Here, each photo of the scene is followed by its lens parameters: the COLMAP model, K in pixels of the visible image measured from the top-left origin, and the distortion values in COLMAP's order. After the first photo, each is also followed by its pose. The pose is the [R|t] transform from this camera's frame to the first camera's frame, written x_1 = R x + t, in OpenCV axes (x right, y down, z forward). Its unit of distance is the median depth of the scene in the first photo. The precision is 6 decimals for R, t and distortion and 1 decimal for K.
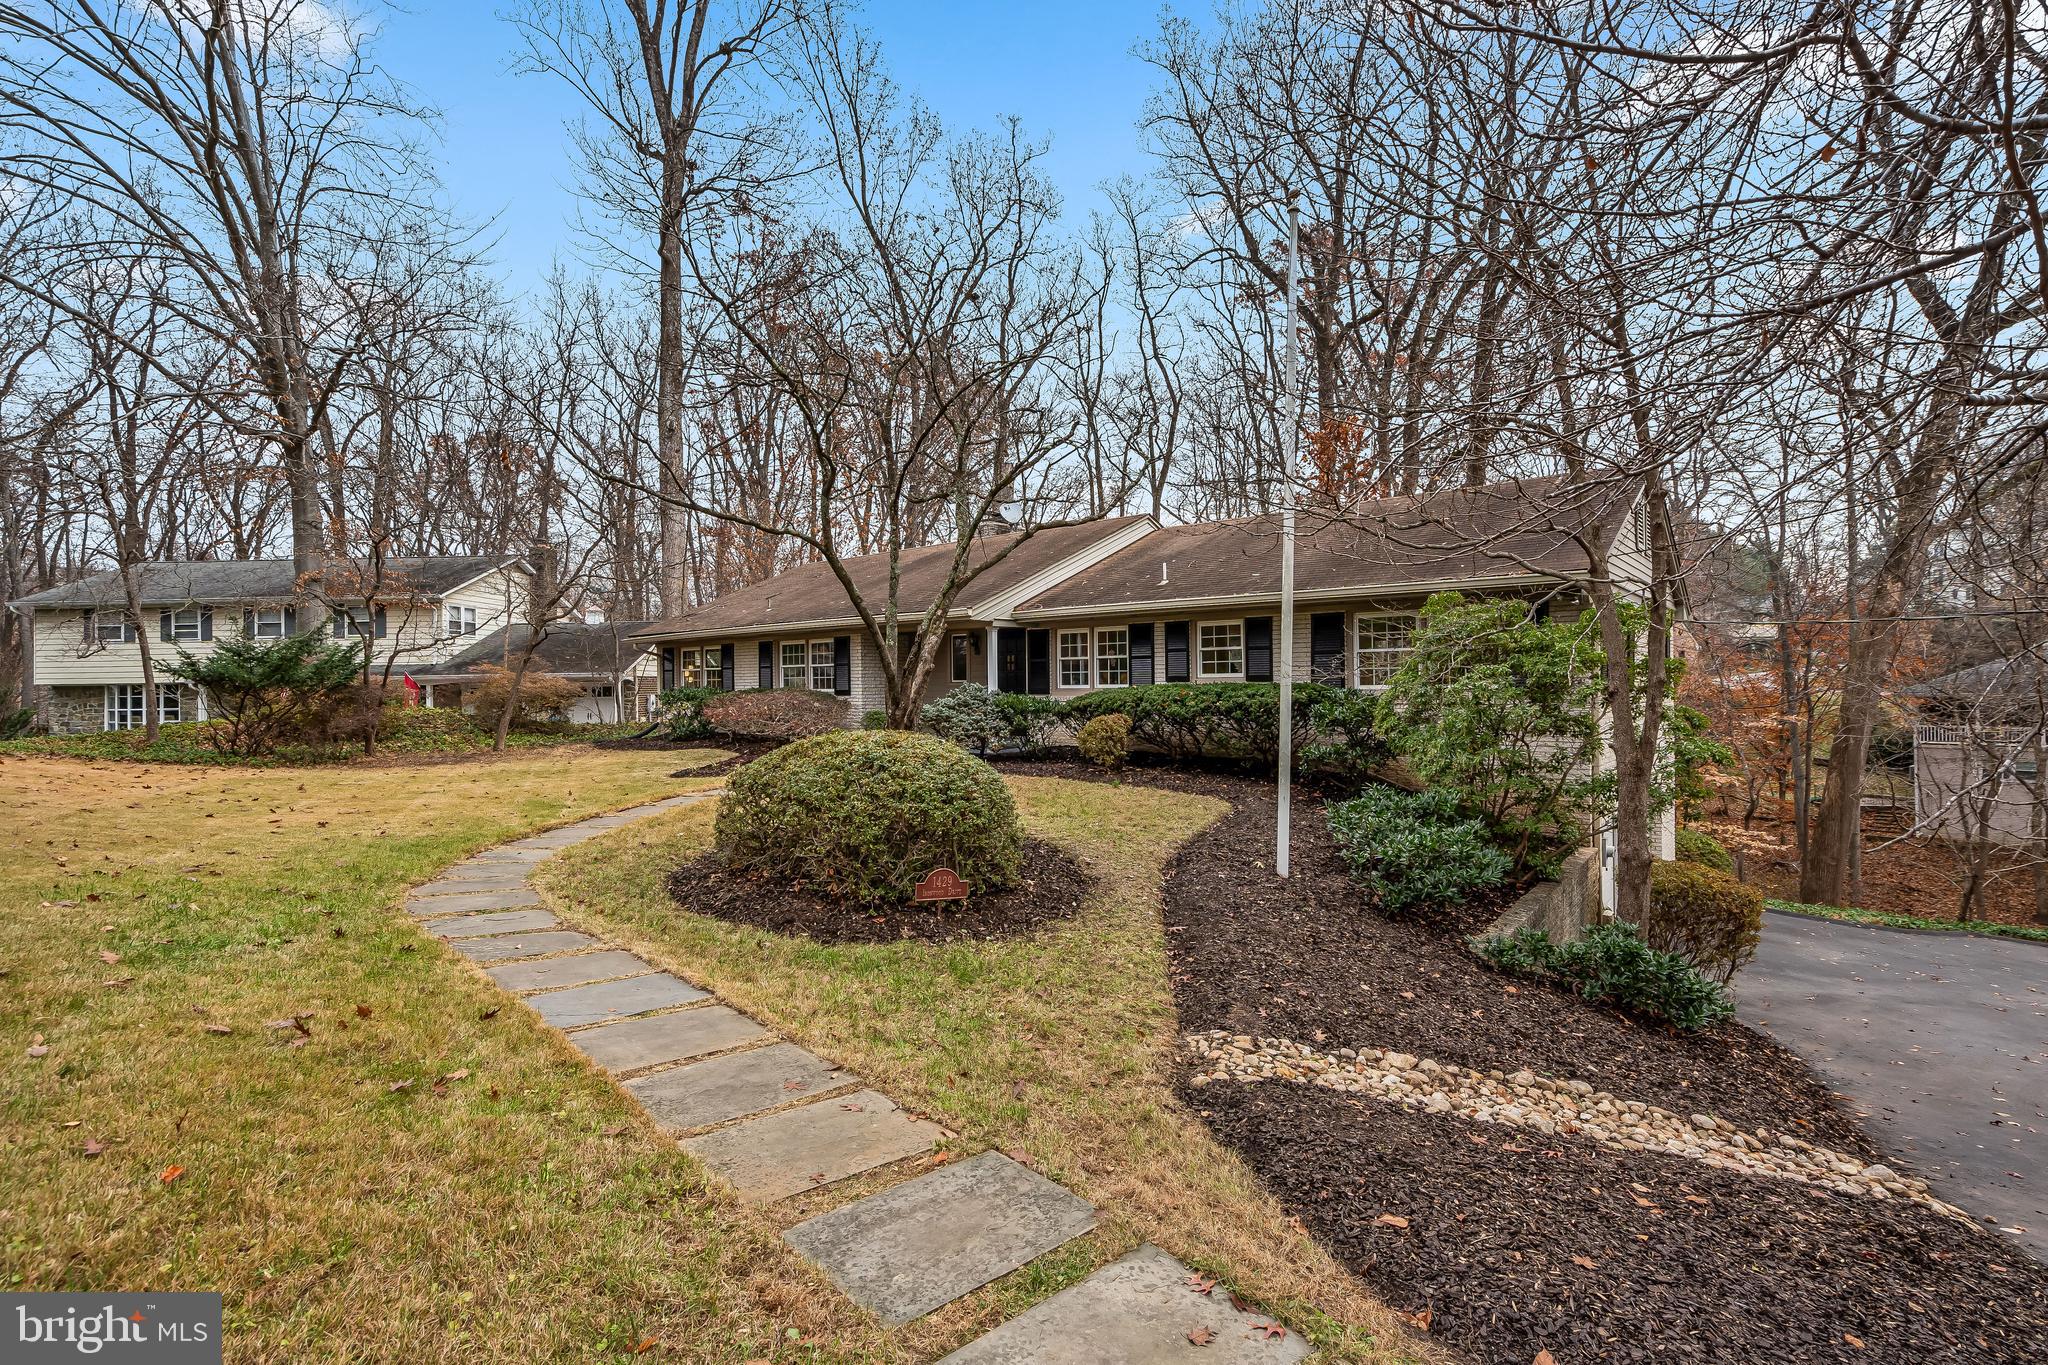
lens RADIAL K [[958.4, 0, 1015.1], [0, 958.4, 685.9], [0, 0, 1]] dist [-0.000274, 0.000051]
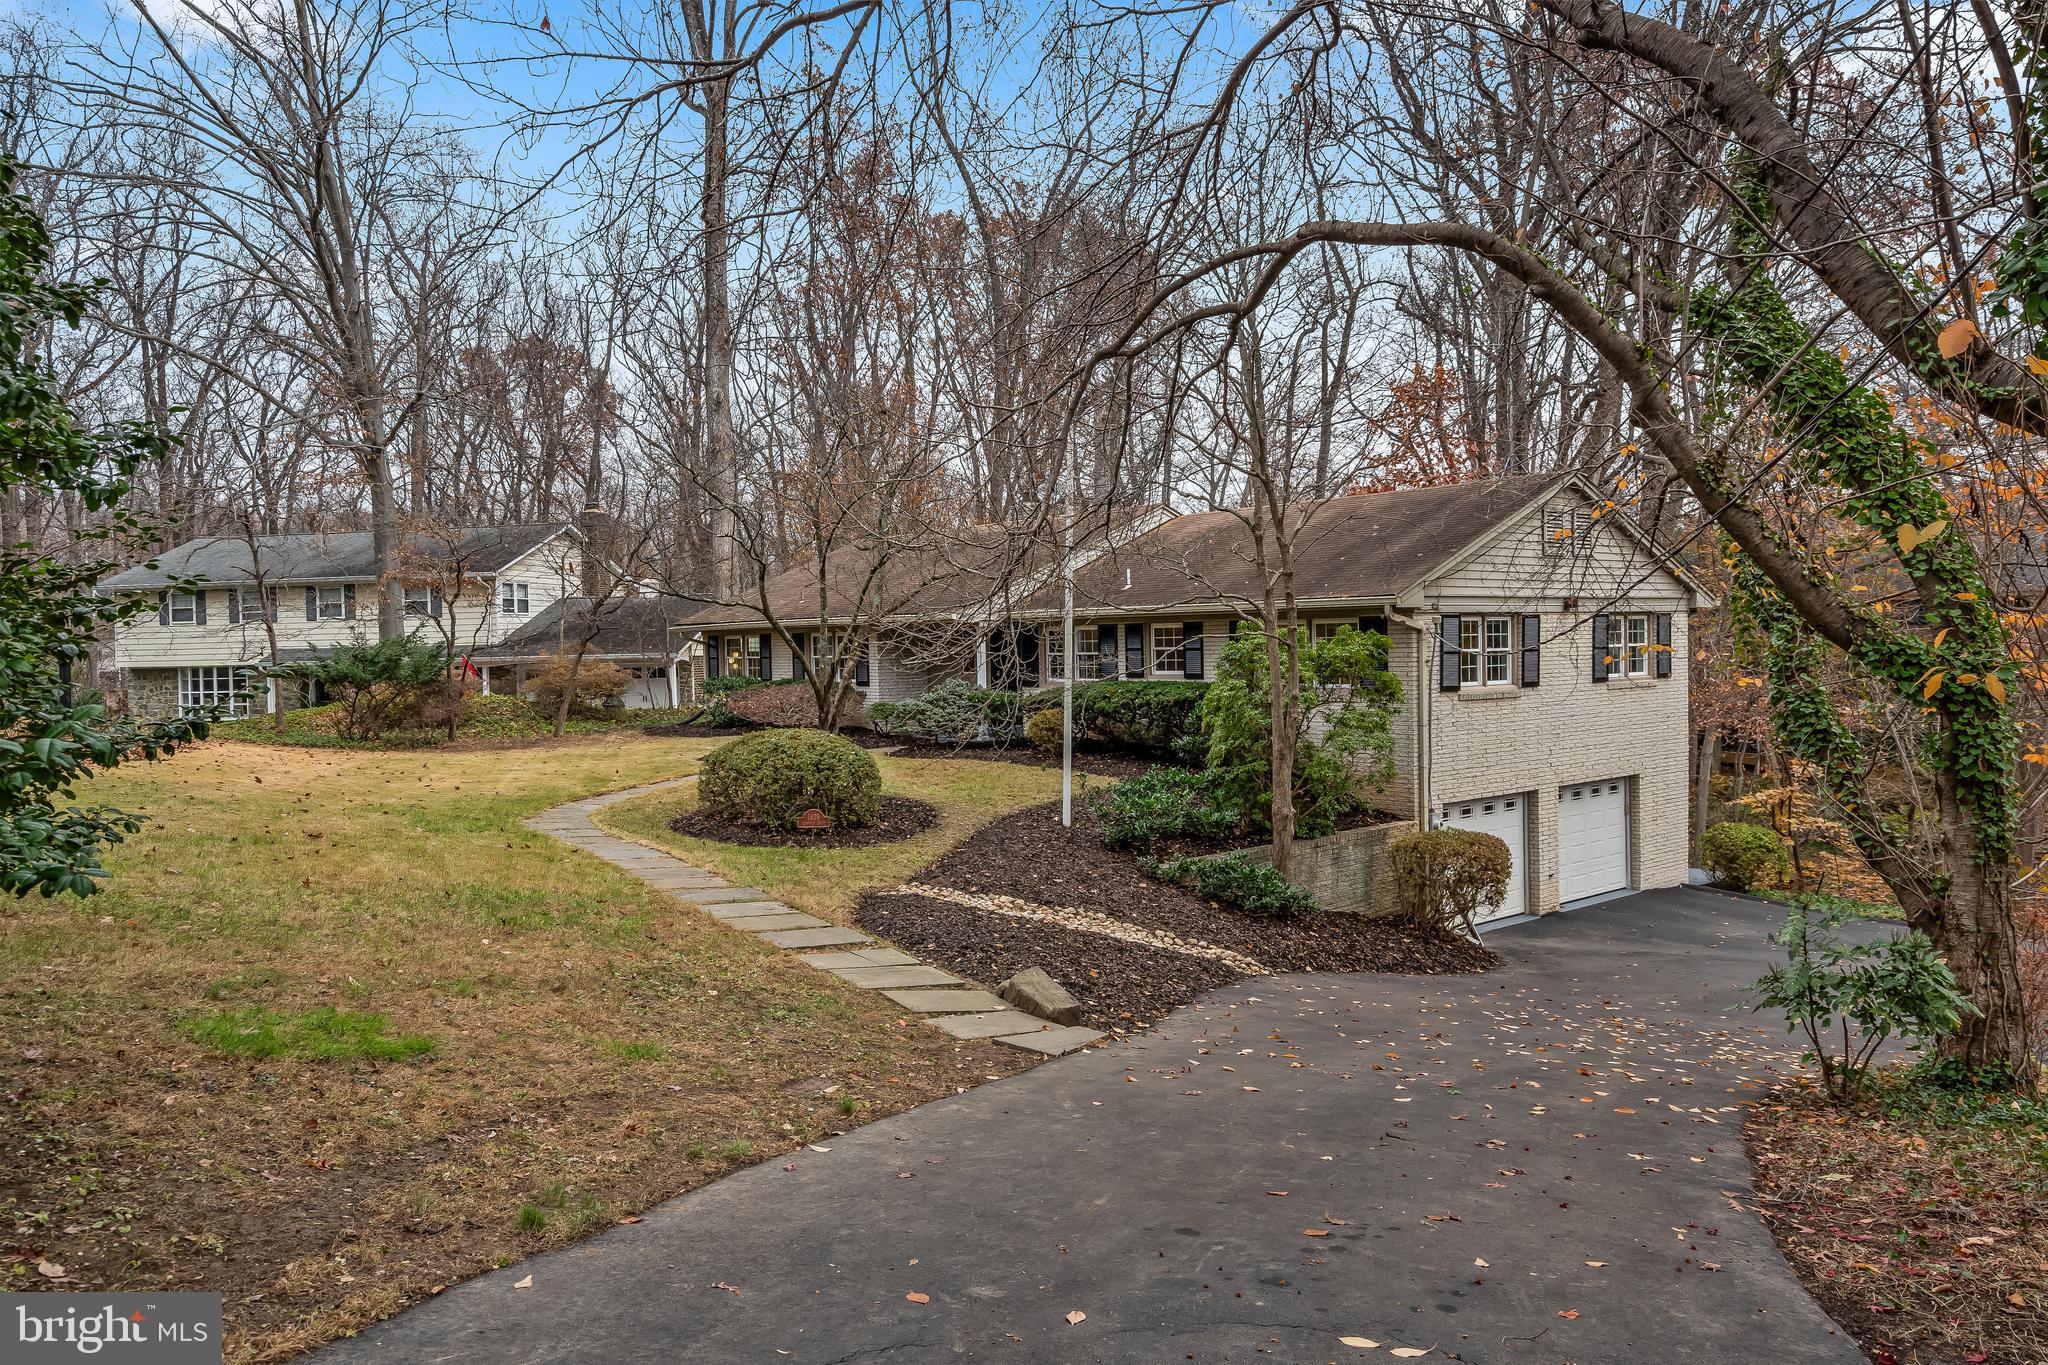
lens RADIAL K [[1317.0, 0, 1033.5], [0, 1317.0, 704.6], [0, 0, 1]] dist [0.003691, 0.001513]
pose [[0.990267, 0.000677, -0.139178, 0.199316], [0.005499, 0.999017, 0.043986, -0.031133], [0.139071, -0.044323, 0.989290, -0.397011]]
